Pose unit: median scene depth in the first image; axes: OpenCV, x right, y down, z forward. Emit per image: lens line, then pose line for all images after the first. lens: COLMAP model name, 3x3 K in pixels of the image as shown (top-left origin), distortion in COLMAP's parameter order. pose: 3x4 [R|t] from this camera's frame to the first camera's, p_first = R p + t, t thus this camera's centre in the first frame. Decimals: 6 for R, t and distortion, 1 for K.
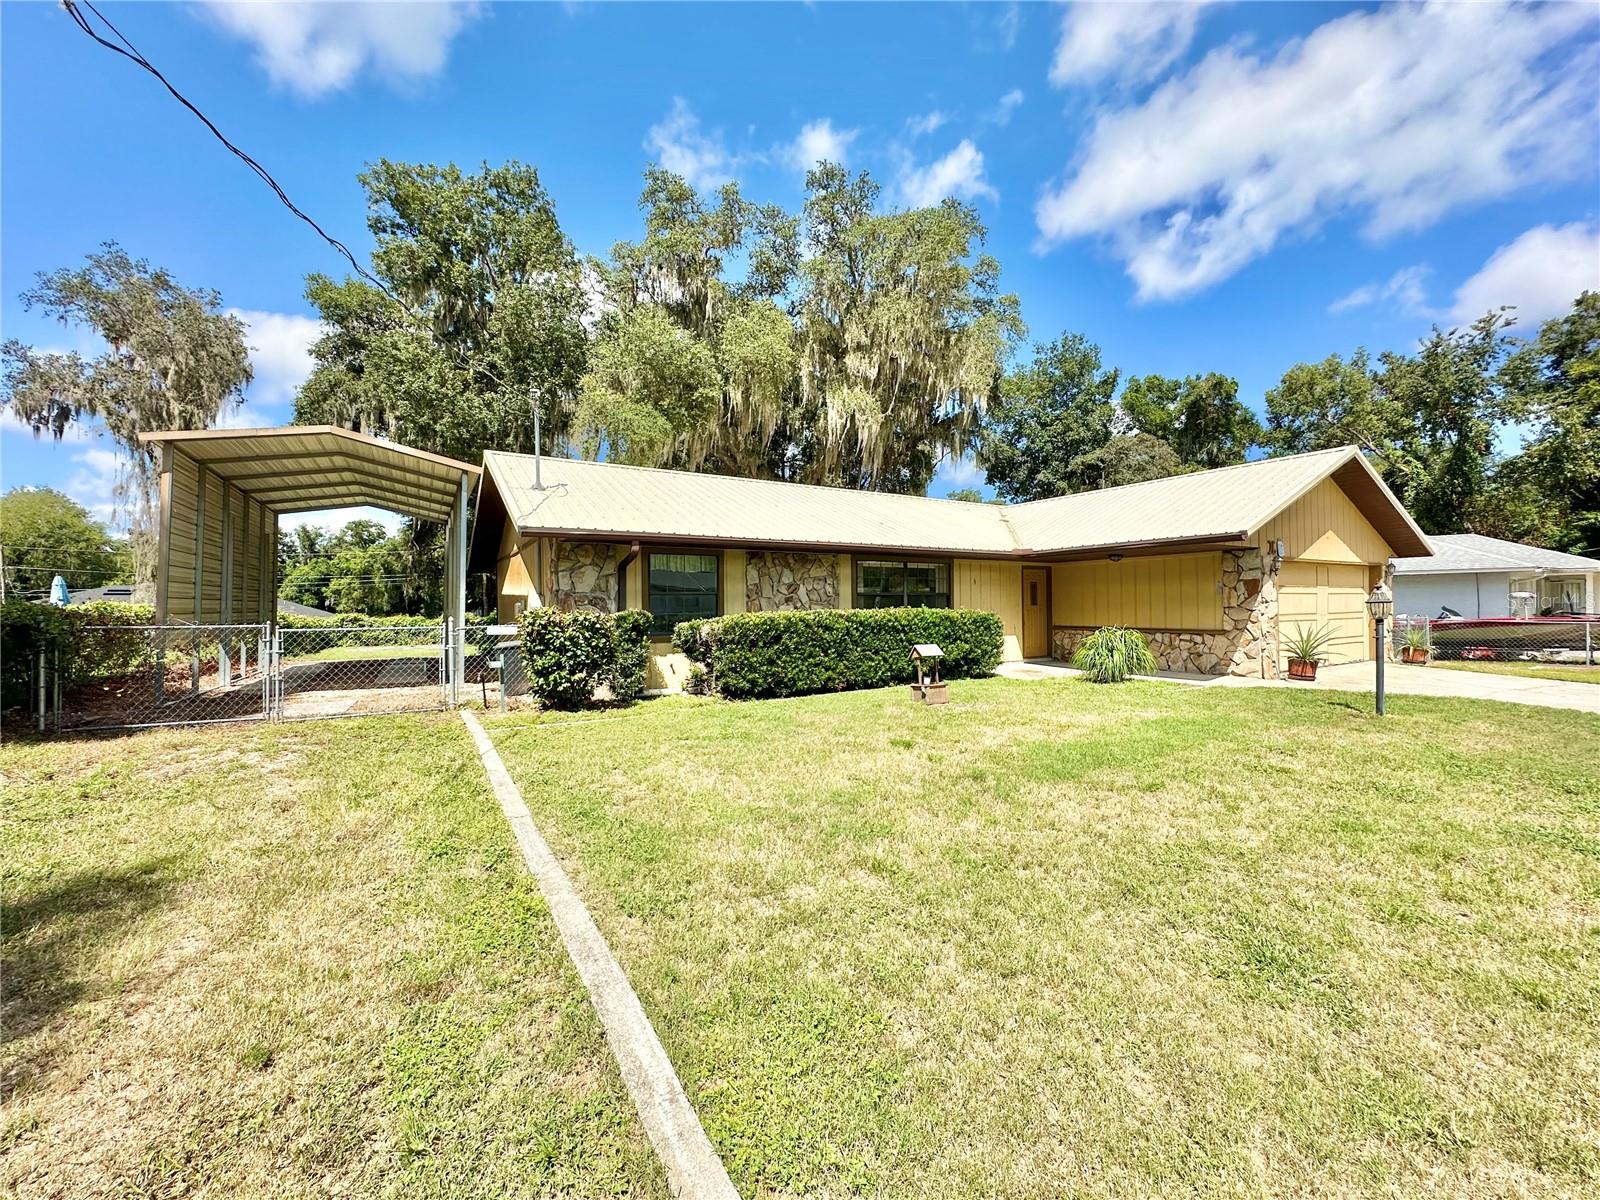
lens RADIAL K [[636.0, 0, 801.4], [0, 636.0, 598.8], [0, 0, 1]] dist [-0.003560, 0.000651]
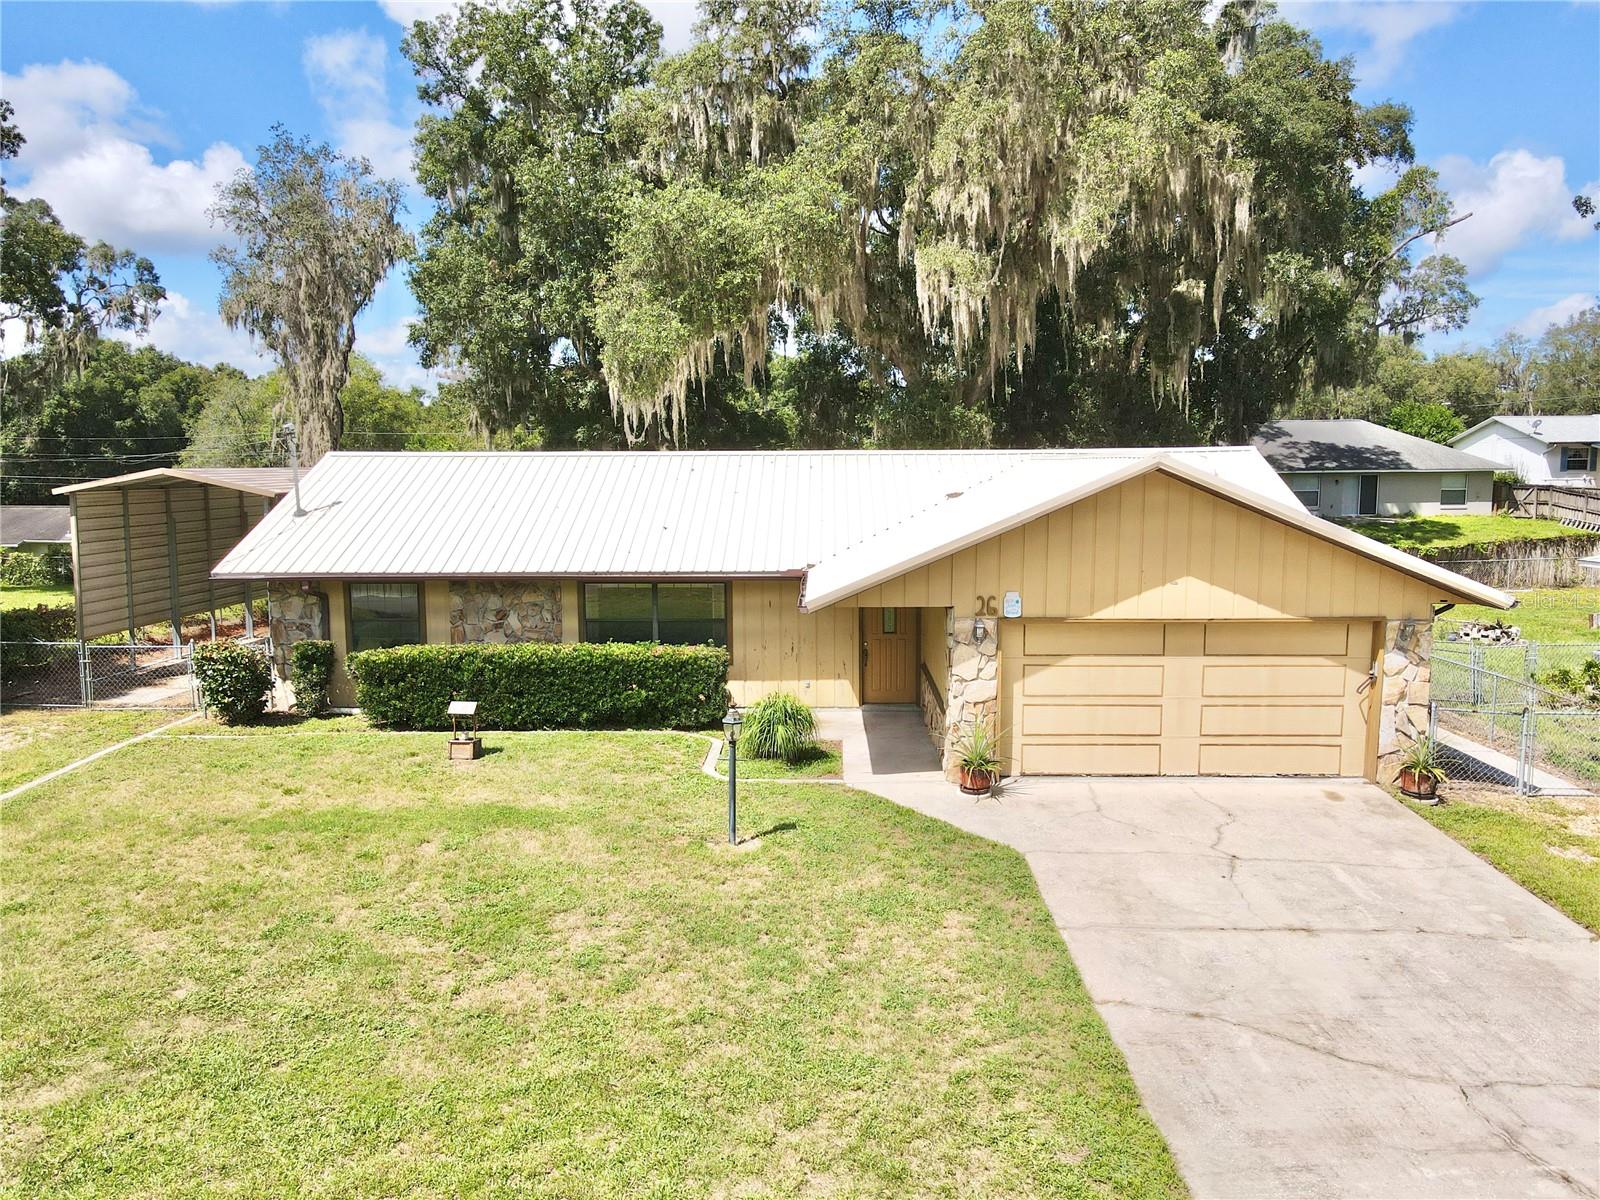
lens RADIAL K [[1166.0, 0, 803.7], [0, 1166.0, 603.3], [0, 0, 1]] dist [0.011502, 0.015229]
pose [[0.842478, 0.070704, -0.534071, 1.243172], [0.001682, 0.991000, 0.133848, -0.254699], [0.538728, -0.113662, 0.834777, -0.208476]]
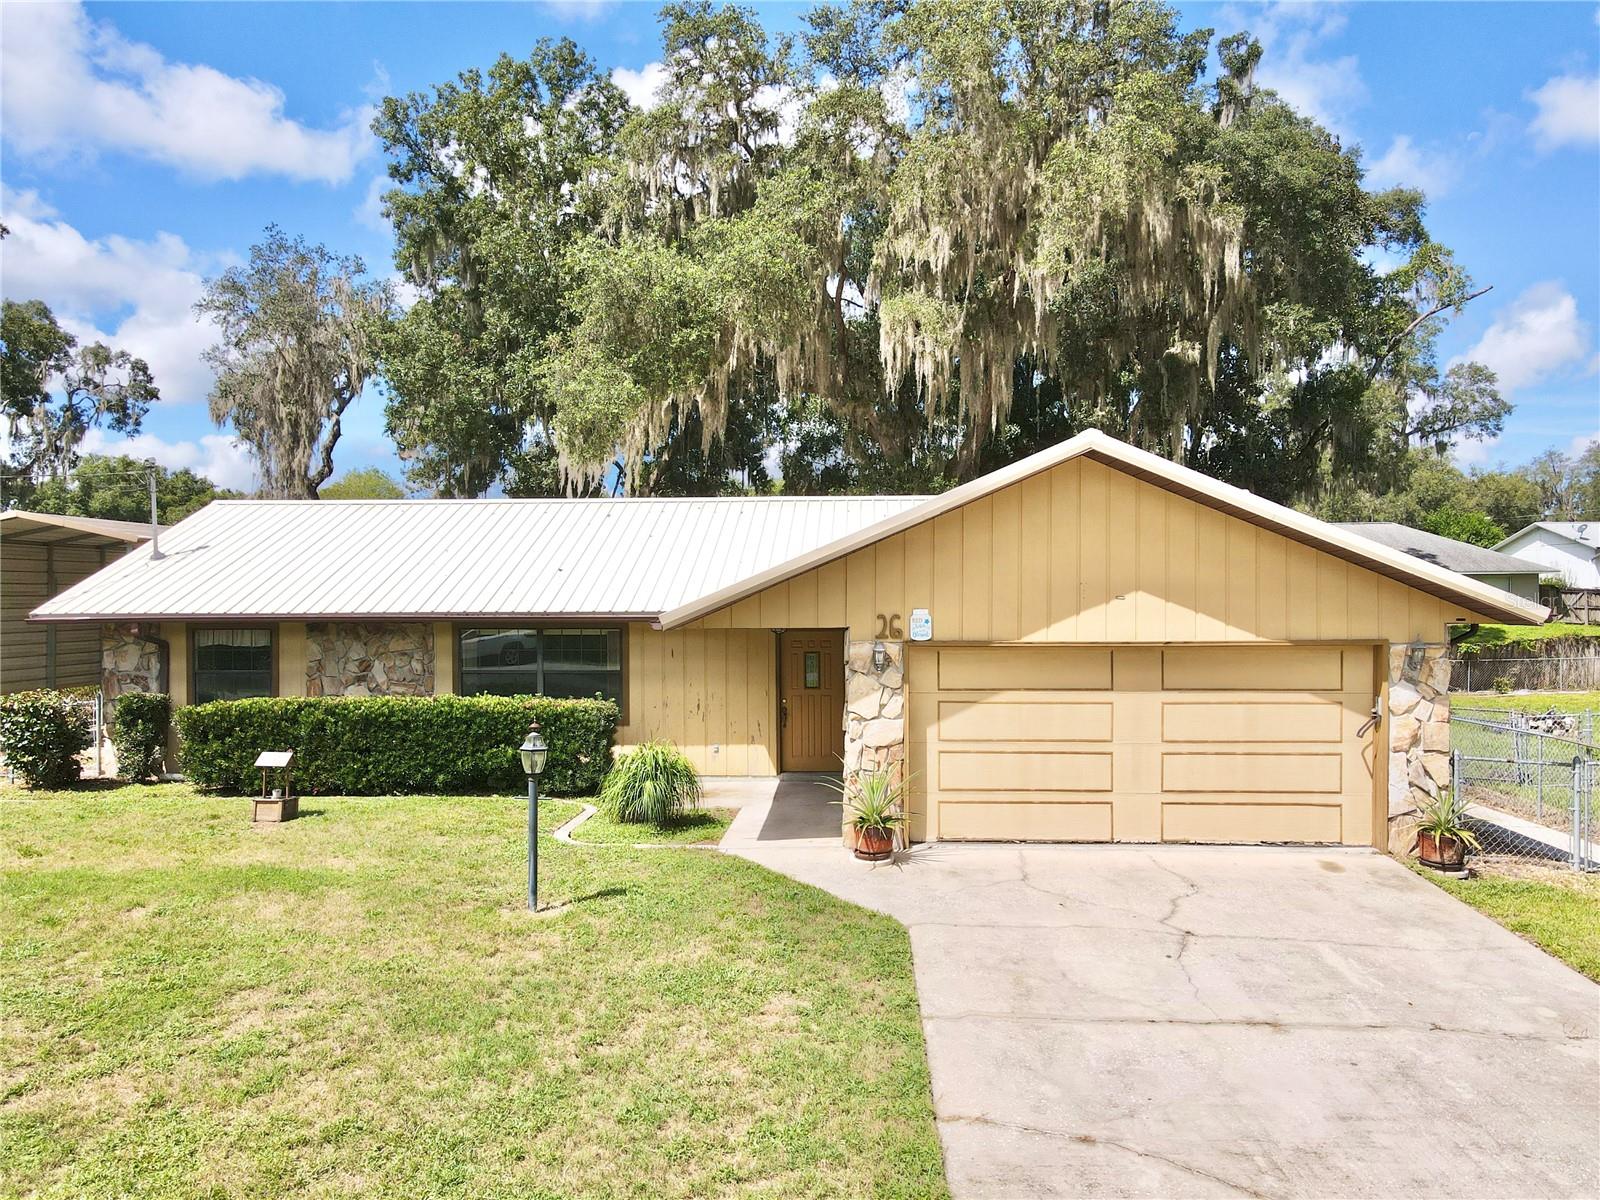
lens RADIAL K [[1166.0, 0, 802.4], [0, 1166.0, 603.7], [0, 0, 1]] dist [0.011502, 0.015229]
pose [[0.823018, 0.010181, -0.567924, 1.256308], [0.001706, 0.999791, 0.020395, -0.120759], [0.568013, -0.017755, 0.822828, 0.069497]]
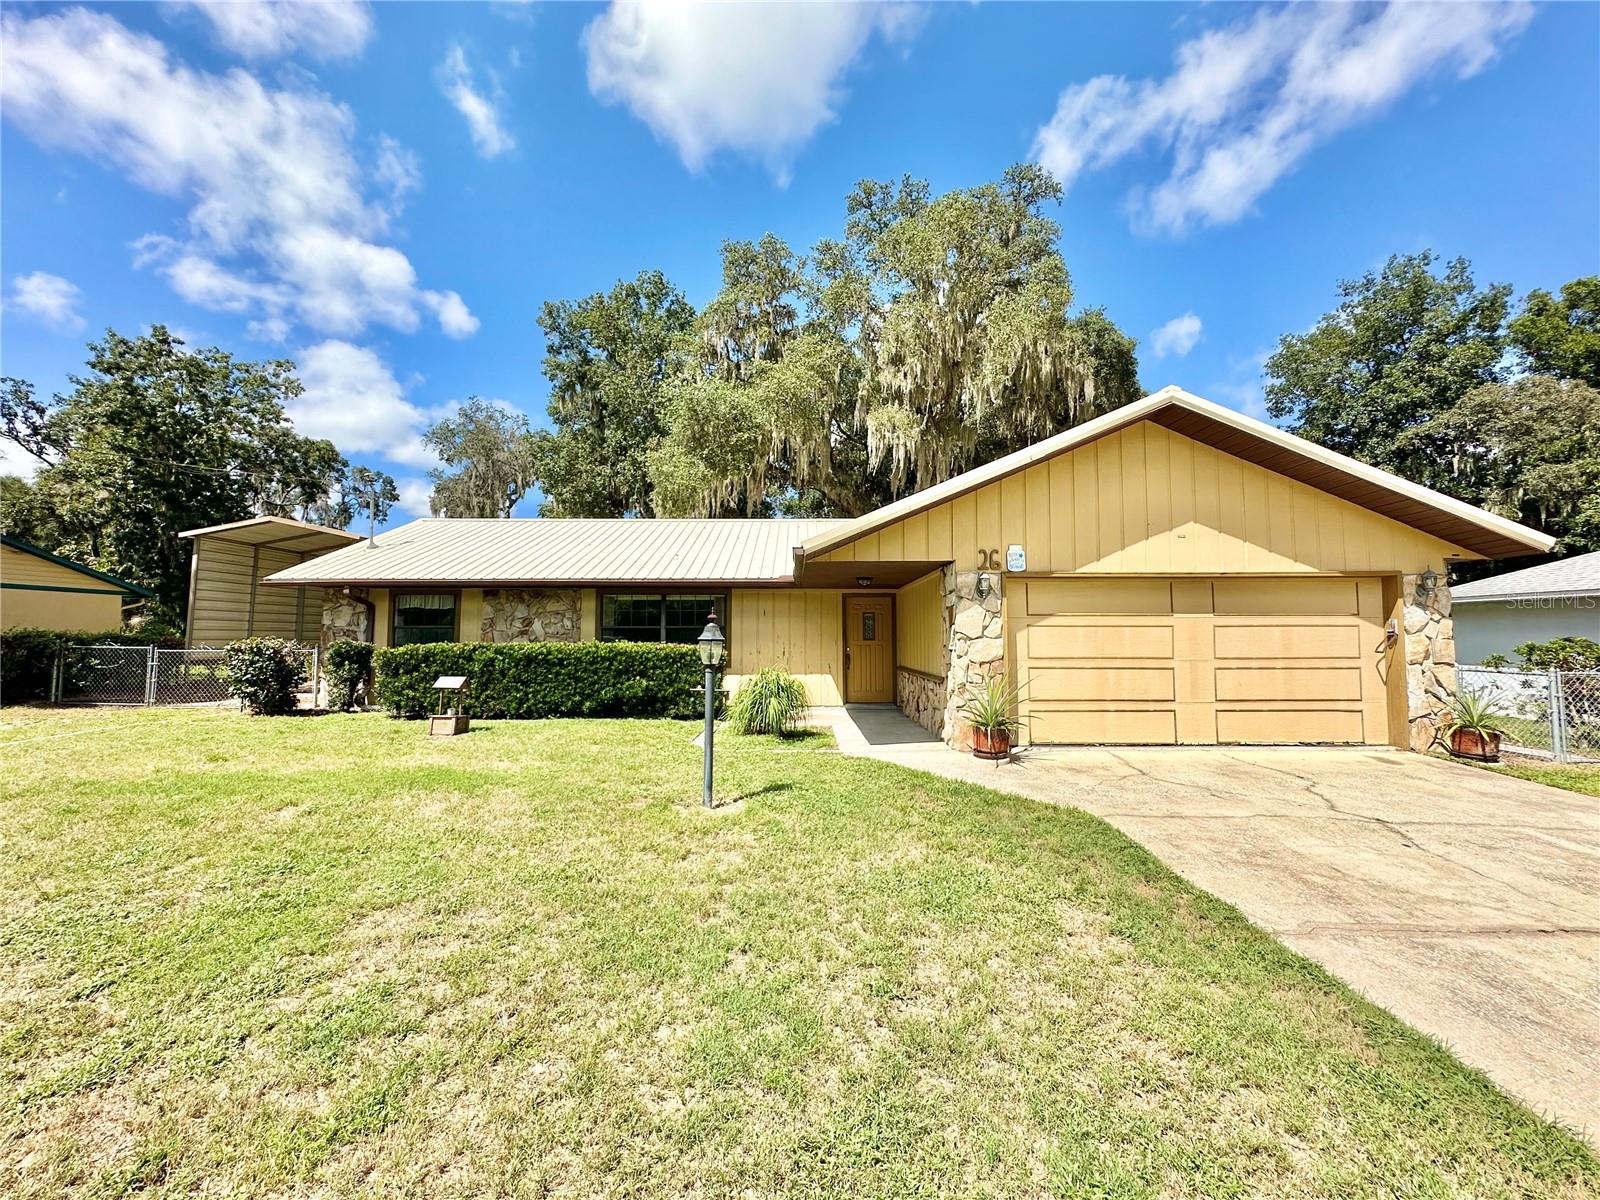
lens RADIAL K [[636.0, 0, 799.7], [0, 636.0, 596.0], [0, 0, 1]] dist [-0.003560, 0.000651]
pose [[0.854392, -0.025792, -0.518989, 0.901909], [-0.002622, 0.998541, -0.053942, -0.003495], [0.519623, 0.047448, 0.853077, 0.300077]]
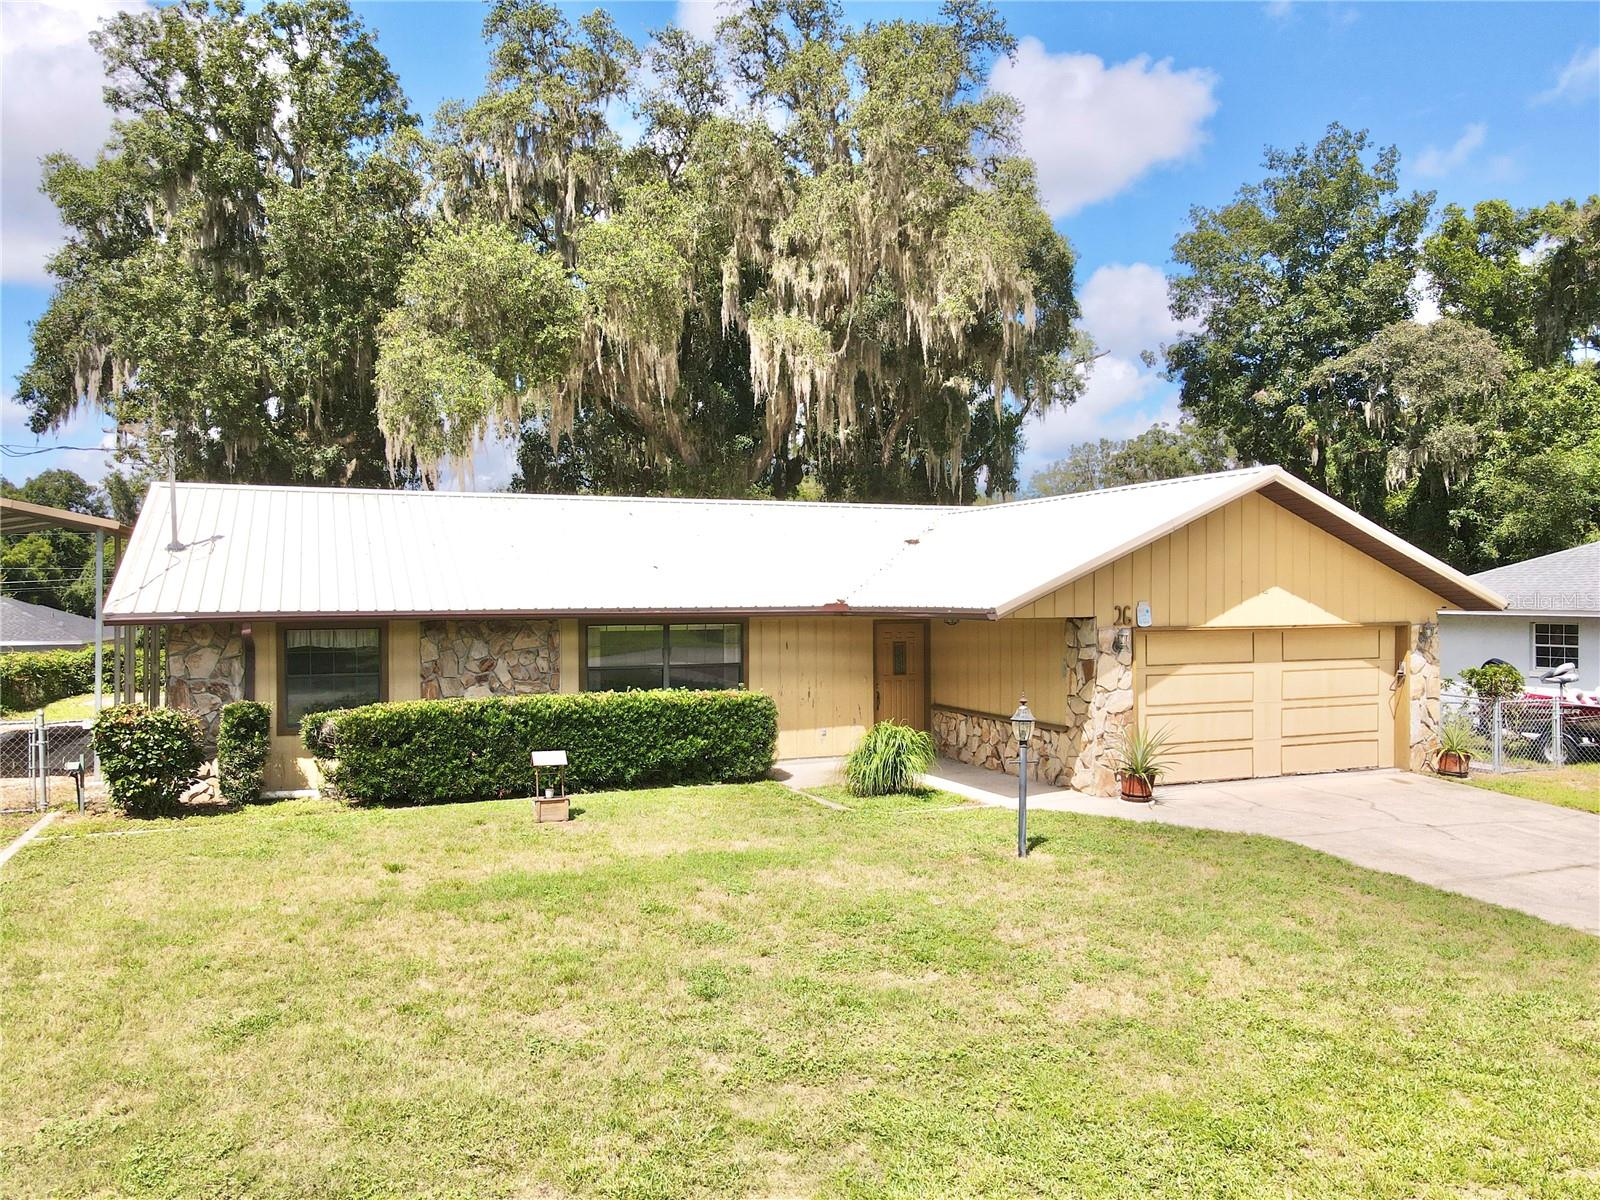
lens RADIAL K [[1166.0, 0, 802.0], [0, 1166.0, 602.9], [0, 0, 1]] dist [0.011502, 0.015229]
pose [[0.988112, 0.005614, -0.153633, 0.570772], [-0.002842, 0.999829, 0.018255, -0.115640], [0.153709, -0.017601, 0.987959, -0.362952]]
